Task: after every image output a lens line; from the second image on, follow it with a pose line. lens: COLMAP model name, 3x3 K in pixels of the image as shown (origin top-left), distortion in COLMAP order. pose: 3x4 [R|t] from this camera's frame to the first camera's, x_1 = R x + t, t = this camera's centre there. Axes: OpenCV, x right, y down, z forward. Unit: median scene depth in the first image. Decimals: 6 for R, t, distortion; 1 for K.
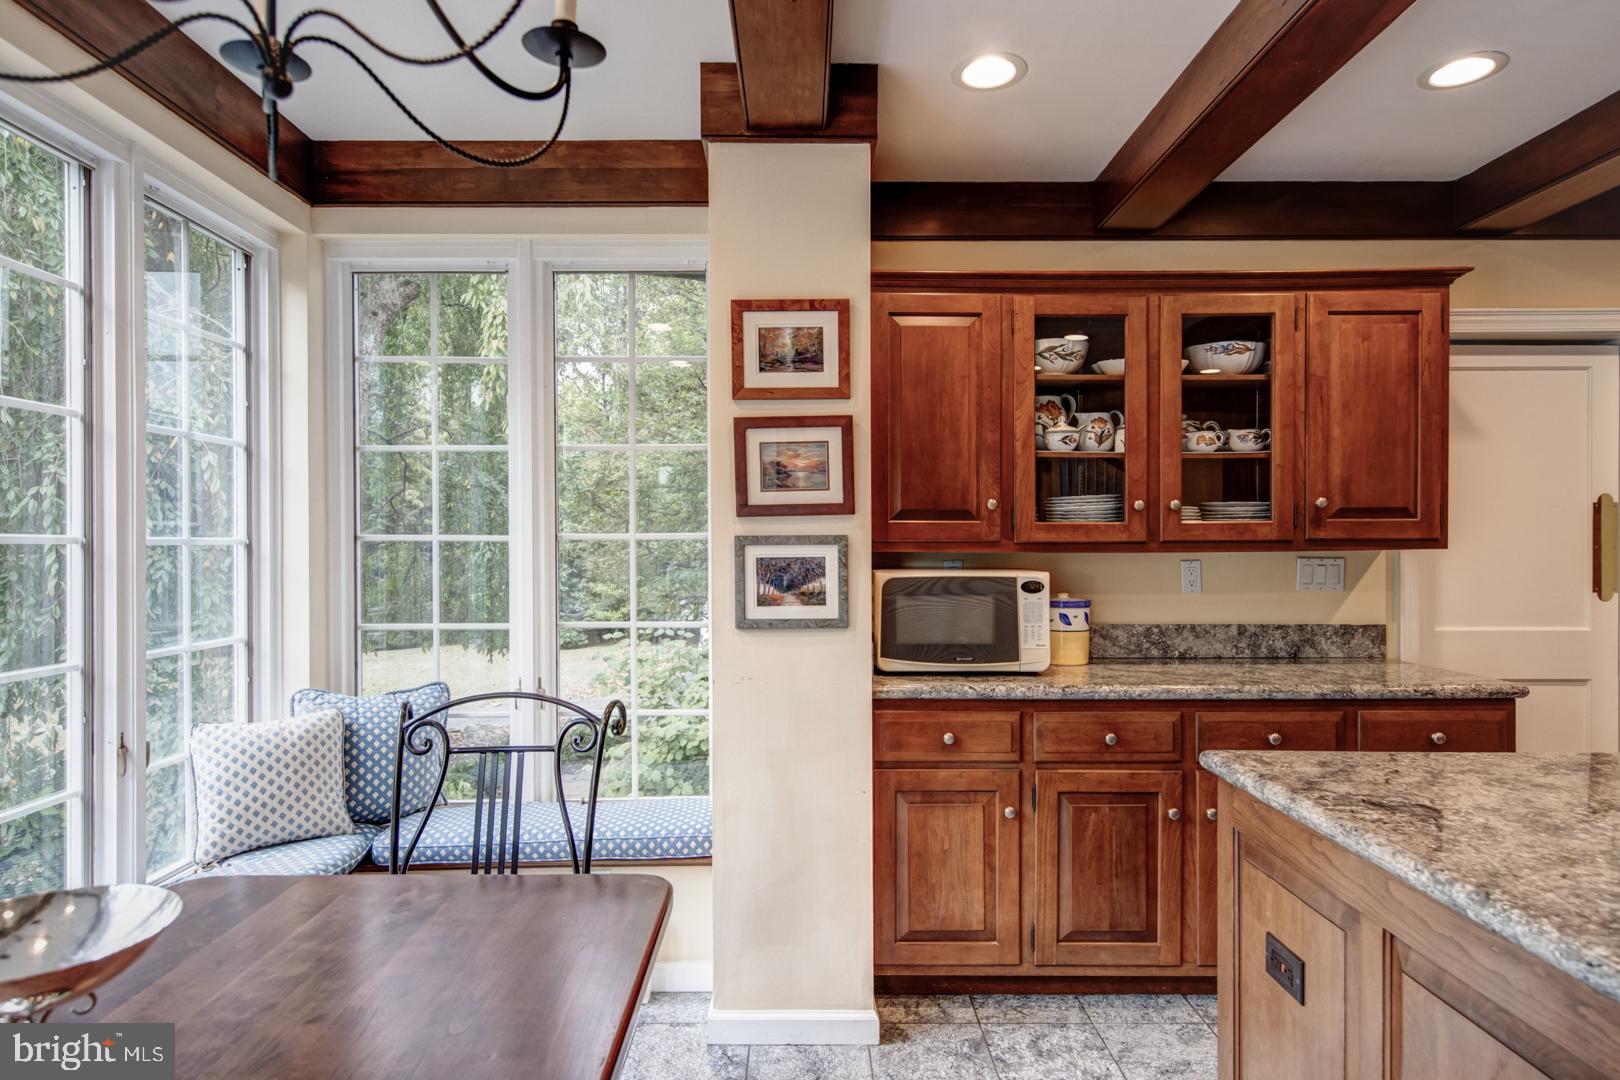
lens RADIAL K [[914.1, 0, 798.5], [0, 914.1, 551.9], [0, 0, 1]] dist [0.013228, -0.003123]
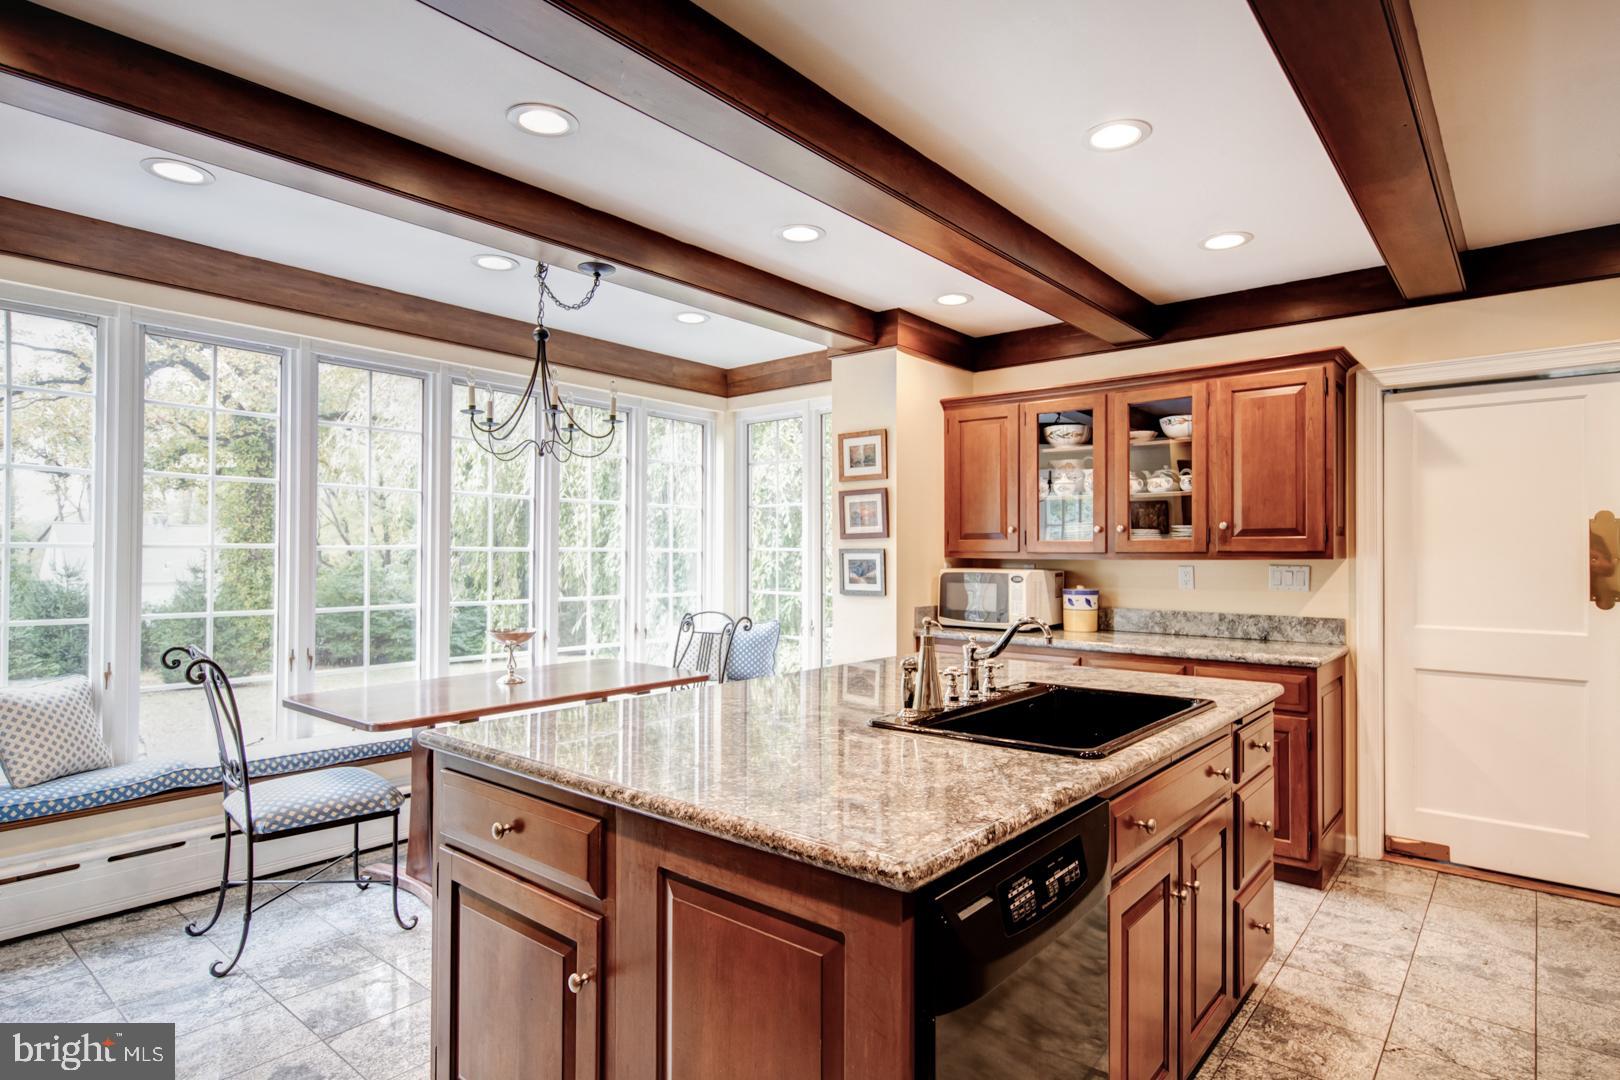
lens RADIAL K [[798.1, 0, 811.3], [0, 798.1, 548.0], [0, 0, 1]] dist [-0.002033, -0.003974]
pose [[0.777864, 0.000966, -0.628432, 0.923321], [-0.010685, 0.999875, -0.011688, 0.002149], [0.628341, 0.015806, 0.777777, -0.394827]]
